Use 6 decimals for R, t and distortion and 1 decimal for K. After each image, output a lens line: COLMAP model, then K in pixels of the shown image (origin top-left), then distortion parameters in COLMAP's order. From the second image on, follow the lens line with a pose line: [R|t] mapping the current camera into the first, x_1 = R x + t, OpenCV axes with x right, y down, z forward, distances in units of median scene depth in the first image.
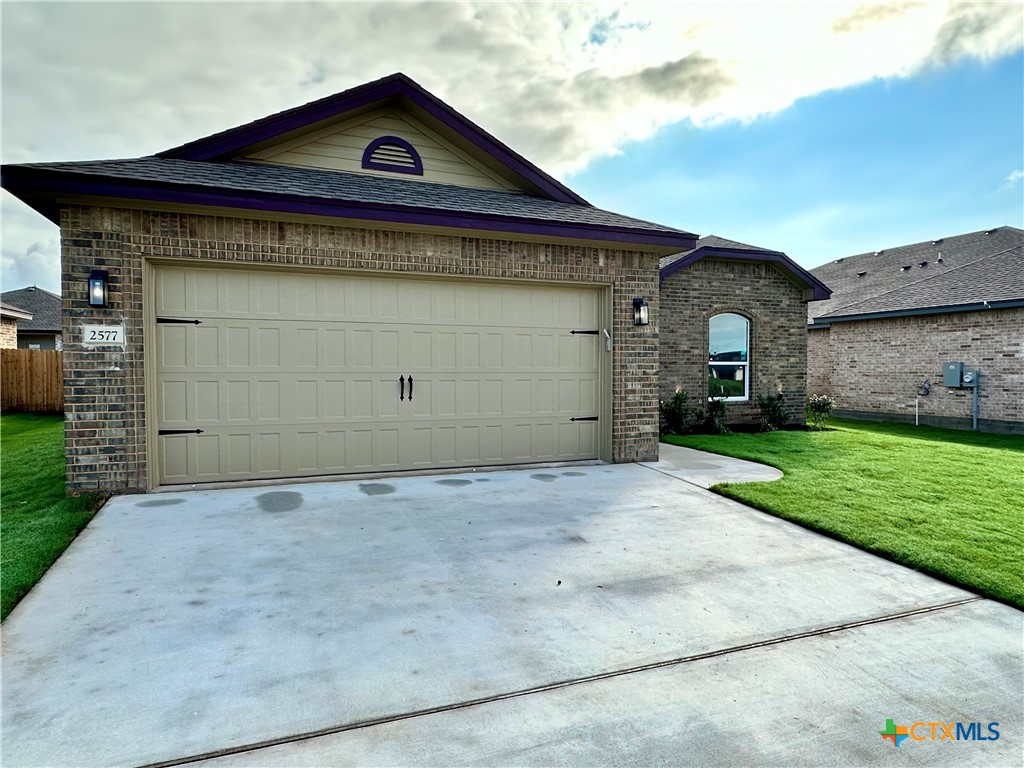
lens RADIAL K [[622.1, 0, 511.5], [0, 622.1, 385.2], [0, 0, 1]] dist [-0.004198, -0.000047]
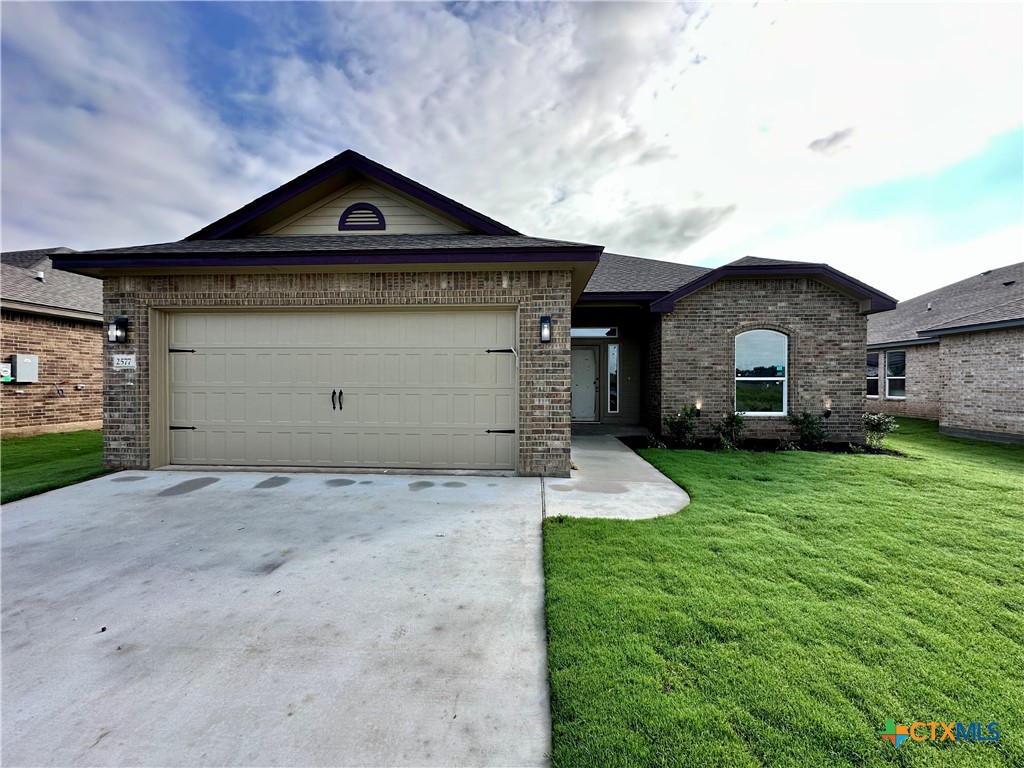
lens RADIAL K [[410.0, 0, 511.8], [0, 410.0, 383.5], [0, 0, 1]] dist [-0.003297, 0.000520]
pose [[0.905896, 0.003764, -0.423482, 0.443970], [-0.013297, 0.999720, -0.019561, -0.015210], [0.423290, 0.023351, 0.905693, 0.372400]]
